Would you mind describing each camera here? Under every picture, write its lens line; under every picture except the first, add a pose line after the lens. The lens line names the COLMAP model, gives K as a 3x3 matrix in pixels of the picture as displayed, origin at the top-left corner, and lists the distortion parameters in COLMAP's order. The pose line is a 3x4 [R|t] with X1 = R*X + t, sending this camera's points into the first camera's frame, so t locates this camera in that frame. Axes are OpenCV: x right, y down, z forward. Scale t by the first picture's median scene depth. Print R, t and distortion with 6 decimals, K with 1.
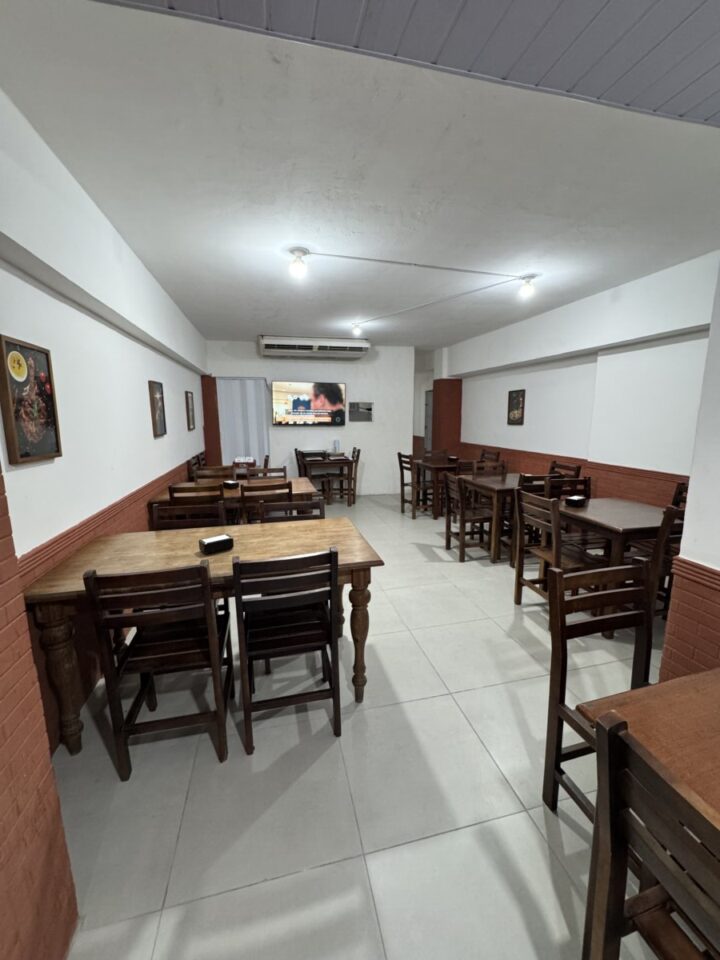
lens RADIAL K [[385.0, 0, 356.5], [0, 385.0, 483.0], [0, 0, 1]] dist [-0.001887, -0.000431]
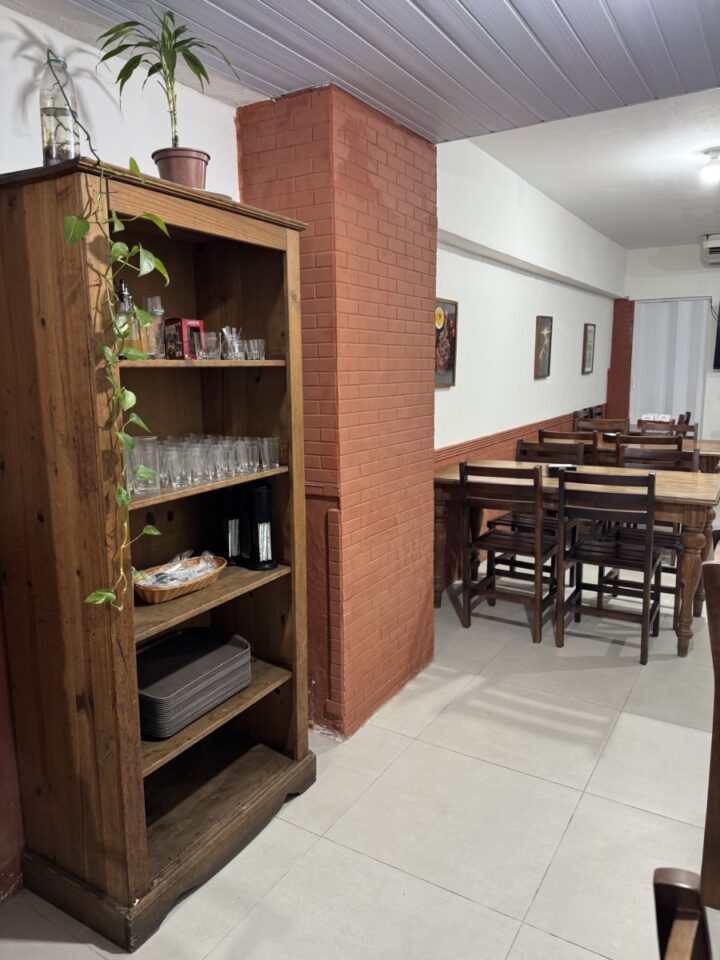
lens RADIAL K [[681.2, 0, 360.0], [0, 681.2, 480.0], [0, 0, 1]] dist [0.007392, -0.000020]
pose [[0.718512, 0.116944, -0.685613, 0.203359], [-0.114608, 0.992195, 0.049130, 0.057658], [0.686007, 0.043276, 0.726307, -0.289870]]
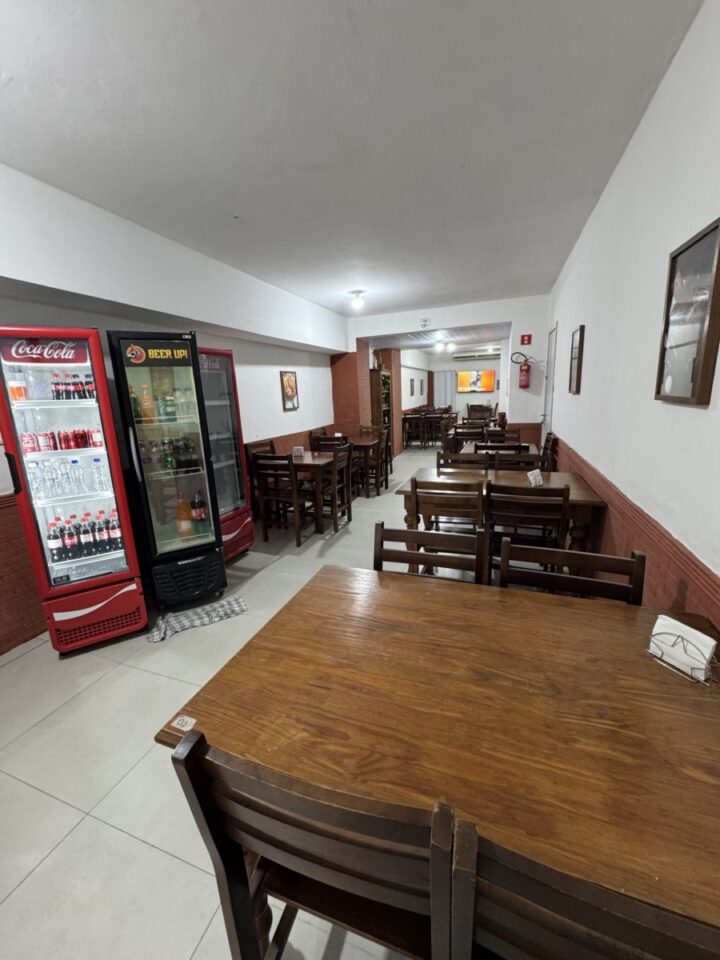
lens RADIAL K [[385.0, 0, 356.5], [0, 385.0, 483.0], [0, 0, 1]] dist [-0.001887, -0.000431]
pose [[0.839474, 0.104820, -0.533194, 0.640493], [-0.064378, 0.993493, 0.093951, 0.235700], [0.539573, -0.044543, 0.840760, -1.431138]]
